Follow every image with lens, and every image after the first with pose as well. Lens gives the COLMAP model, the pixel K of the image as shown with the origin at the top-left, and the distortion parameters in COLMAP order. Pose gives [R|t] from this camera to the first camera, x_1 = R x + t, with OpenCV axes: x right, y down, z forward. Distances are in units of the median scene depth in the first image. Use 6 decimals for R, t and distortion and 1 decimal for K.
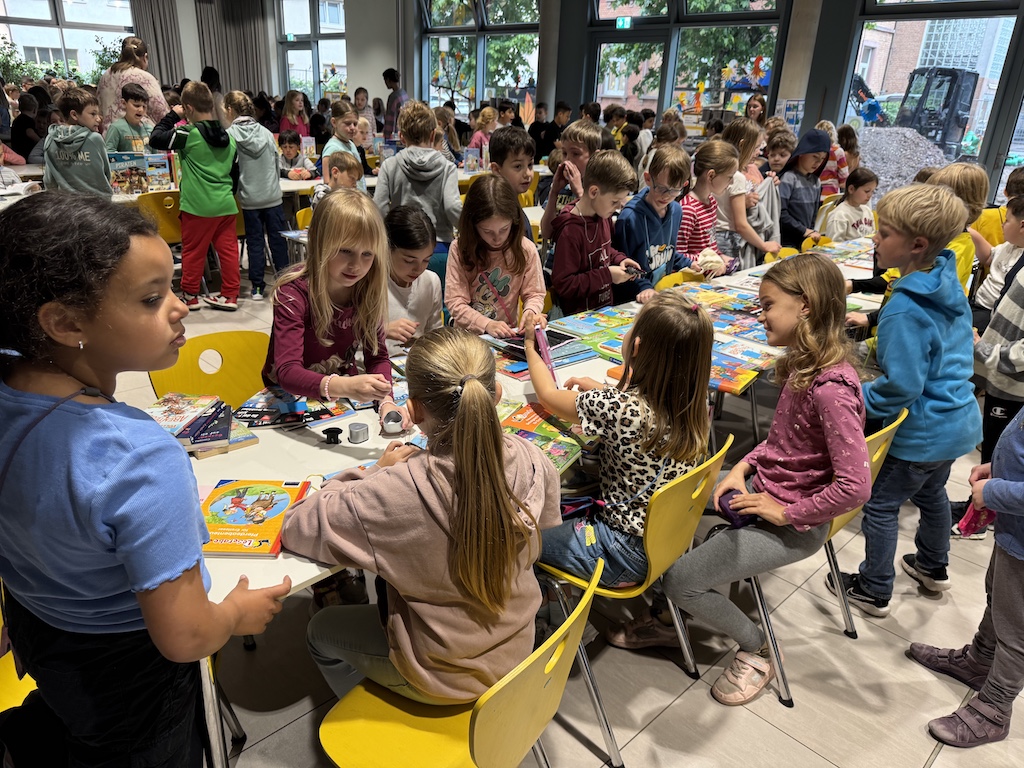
lens RADIAL K [[747.6, 0, 512.0], [0, 747.6, 384.0], [0, 0, 1]] dist [-0.000340, 0.003559]
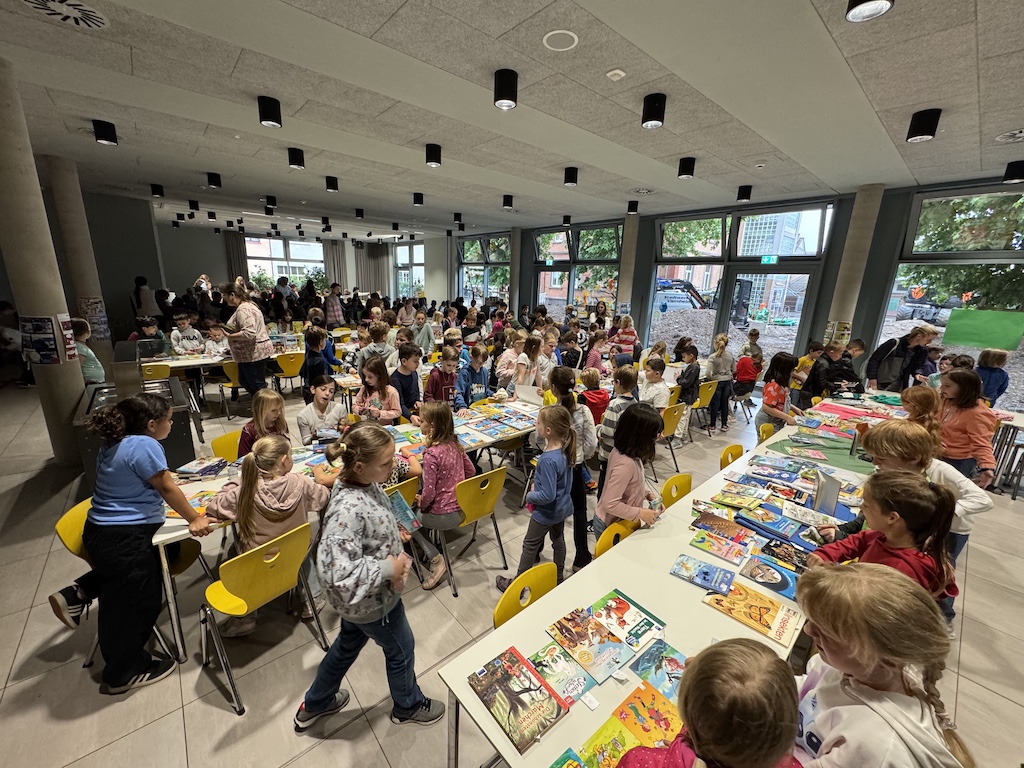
lens RADIAL K [[407.0, 0, 512.8], [0, 407.0, 383.1], [0, 0, 1]] dist [-0.001892, 0.000025]
pose [[0.999014, 0.009691, -0.043327, 0.066741], [-0.015333, 0.991152, -0.131841, -0.007926], [0.041666, 0.132375, 0.990324, -0.036560]]
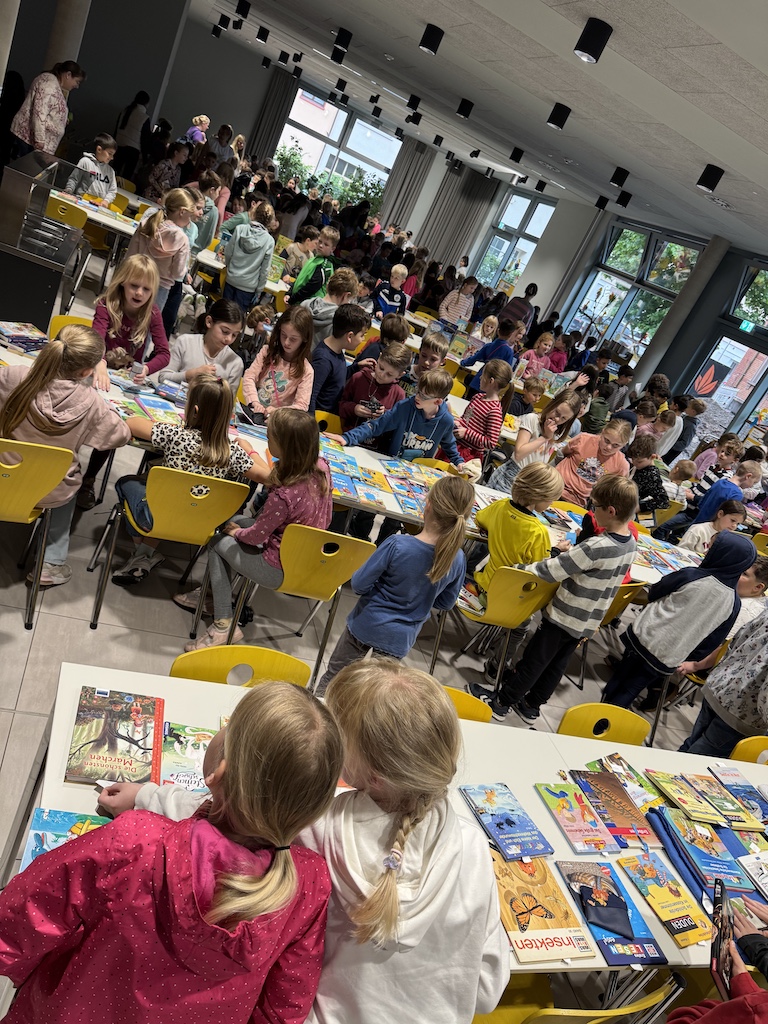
lens RADIAL K [[720.3, 0, 379.4], [0, 720.3, 513.8], [0, 0, 1]] dist [0.029921, -0.042740]
pose [[0.820448, 0.488118, -0.297668, 0.104288], [-0.508020, 0.861261, 0.012072, -0.005935], [0.262262, 0.141317, 0.954593, -0.041911]]
